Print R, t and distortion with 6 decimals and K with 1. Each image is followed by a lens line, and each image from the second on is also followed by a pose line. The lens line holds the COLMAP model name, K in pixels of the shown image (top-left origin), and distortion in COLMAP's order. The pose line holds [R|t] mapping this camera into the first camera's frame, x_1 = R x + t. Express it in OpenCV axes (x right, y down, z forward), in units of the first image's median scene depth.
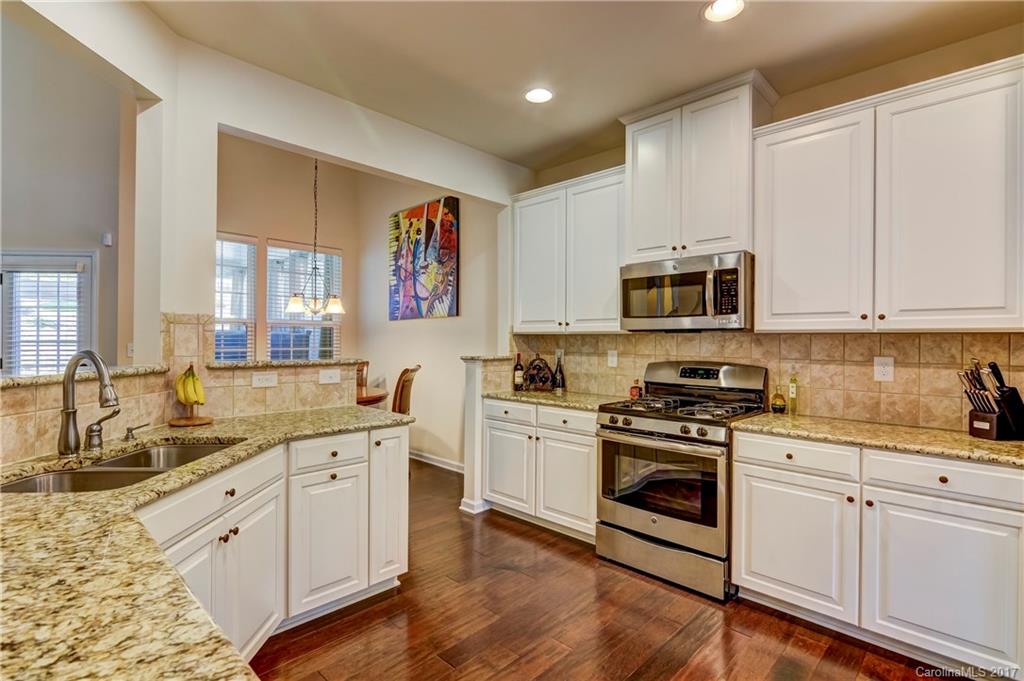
lens RADIAL K [[495.2, 0, 511.9], [0, 495.2, 339.7], [0, 0, 1]] dist [0.006639, -0.000012]
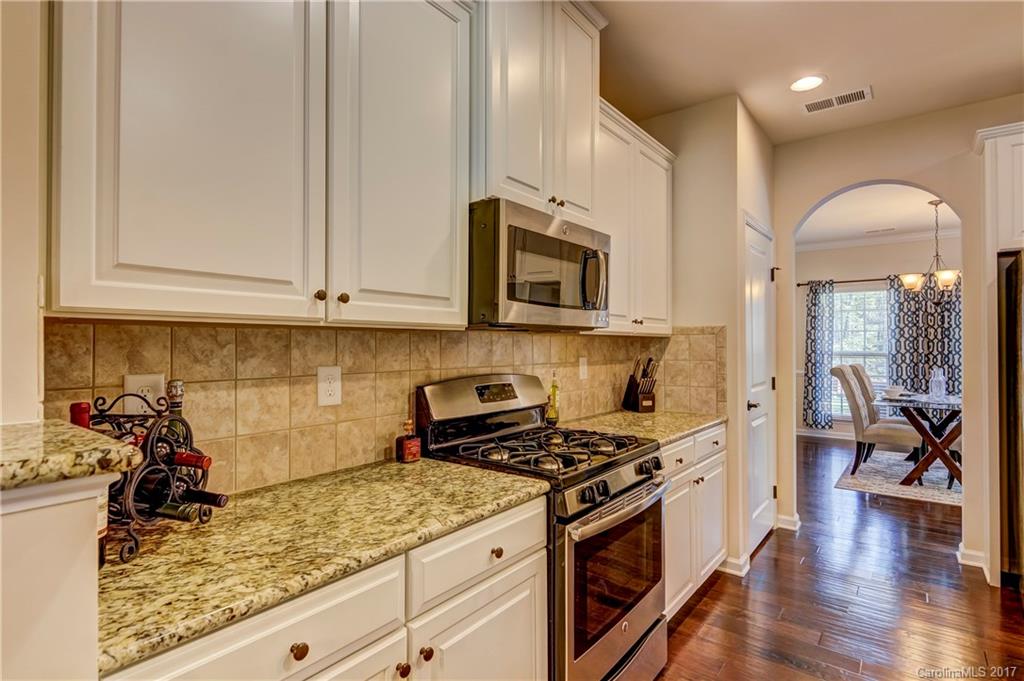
lens RADIAL K [[510.4, 0, 509.7], [0, 510.4, 339.1], [0, 0, 1]] dist [0.005085, 0.000255]
pose [[-0.108116, 0.004246, 0.994129, -0.252443], [0.000249, 0.999991, -0.004244, -0.000651], [-0.994138, -0.000211, -0.108116, 0.881439]]
